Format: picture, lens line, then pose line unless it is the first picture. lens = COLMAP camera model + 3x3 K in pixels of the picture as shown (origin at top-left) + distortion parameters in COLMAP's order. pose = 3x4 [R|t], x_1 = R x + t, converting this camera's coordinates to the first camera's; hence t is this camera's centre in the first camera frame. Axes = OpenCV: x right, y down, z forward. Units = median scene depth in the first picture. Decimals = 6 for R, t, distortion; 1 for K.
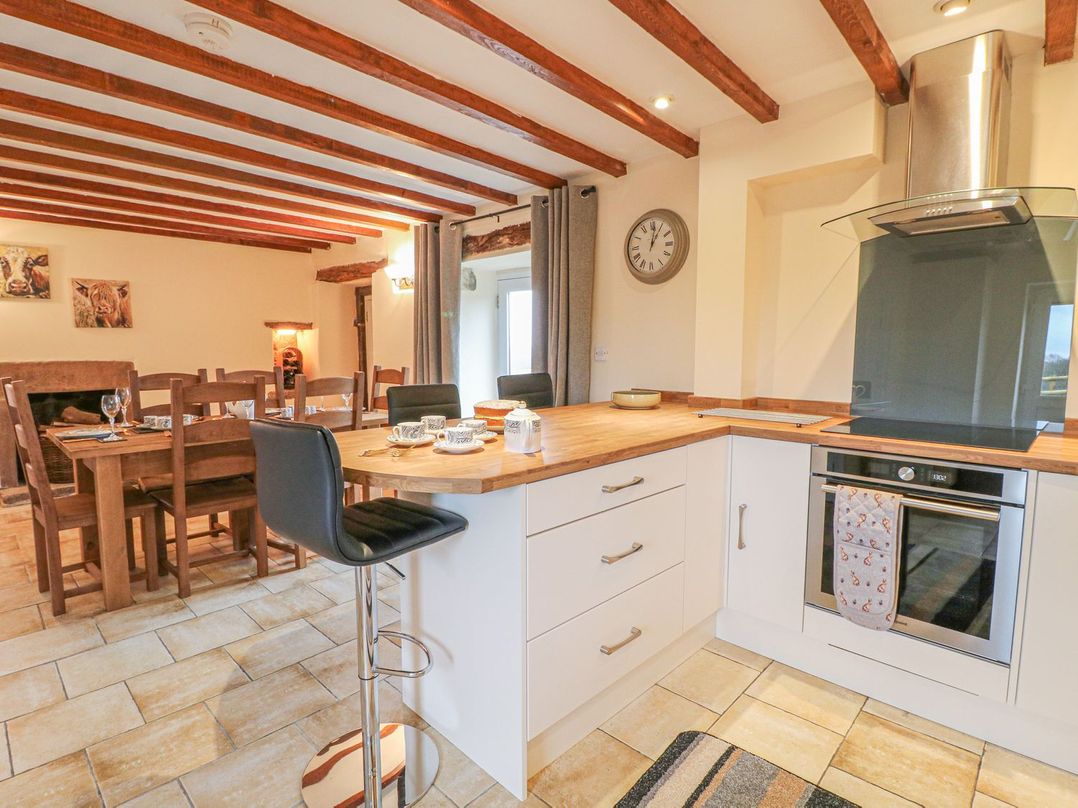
lens RADIAL K [[561.3, 0, 543.6], [0, 561.3, 396.3], [0, 0, 1]] dist [0.000744, -0.015188]
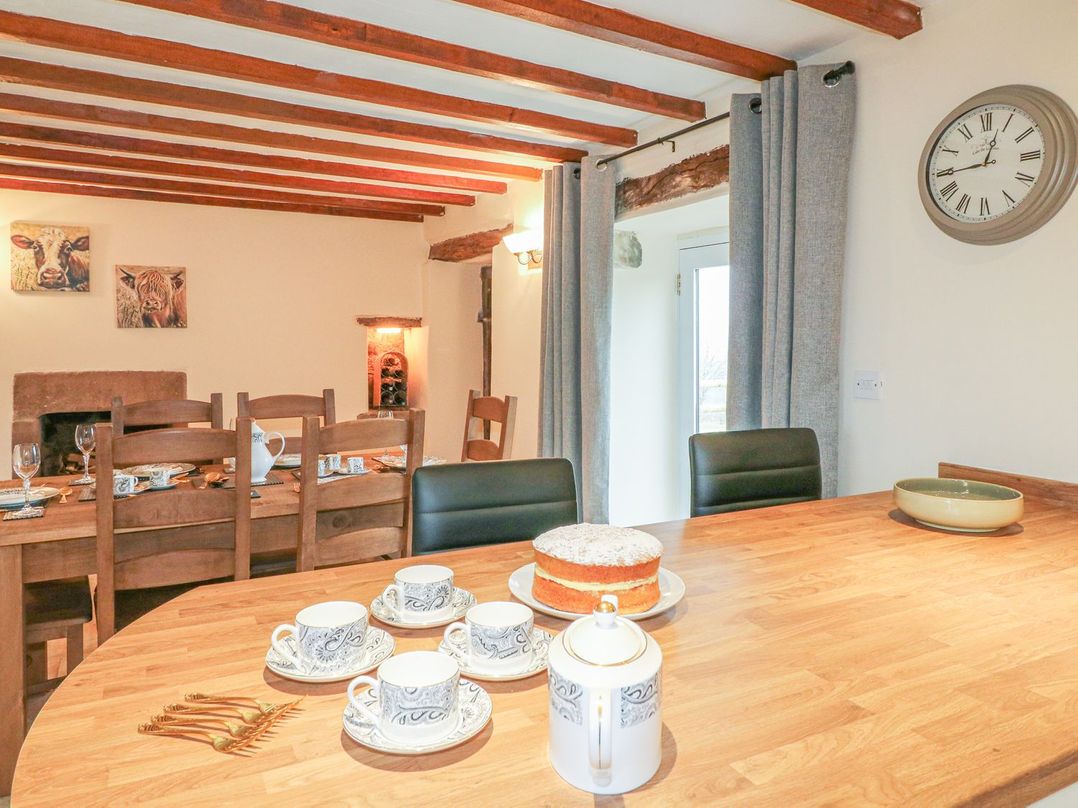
lens RADIAL K [[702.7, 0, 532.1], [0, 702.7, 336.7], [0, 0, 1]] dist [-0.000309, -0.001292]
pose [[0.942084, 0.005881, -0.335326, 0.033324], [-0.034975, 0.996117, -0.080789, -0.062796], [0.333549, 0.087838, 0.938632, 0.329528]]
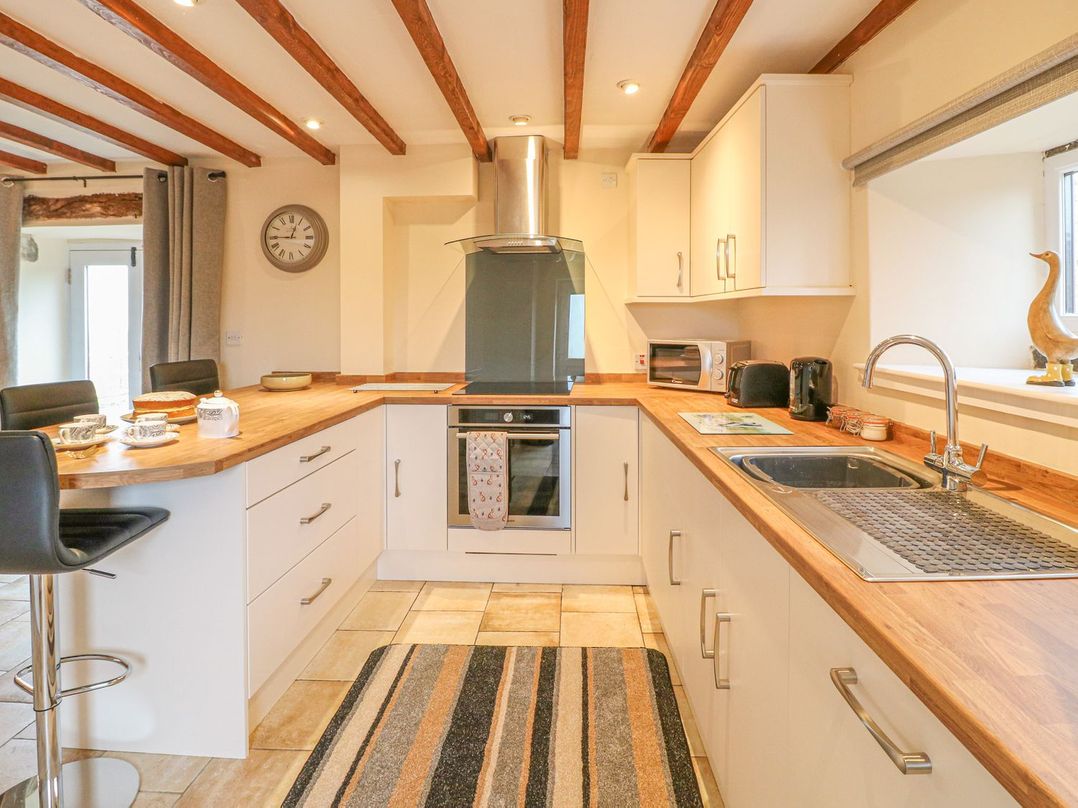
lens RADIAL K [[584.3, 0, 573.7], [0, 584.3, 323.2], [0, 0, 1]] dist [0.000964, -0.000061]
pose [[0.734548, -0.007995, 0.678509, -0.167036], [0.062683, 0.996454, -0.056119, -0.007960], [-0.675655, 0.083753, 0.732445, -0.167478]]
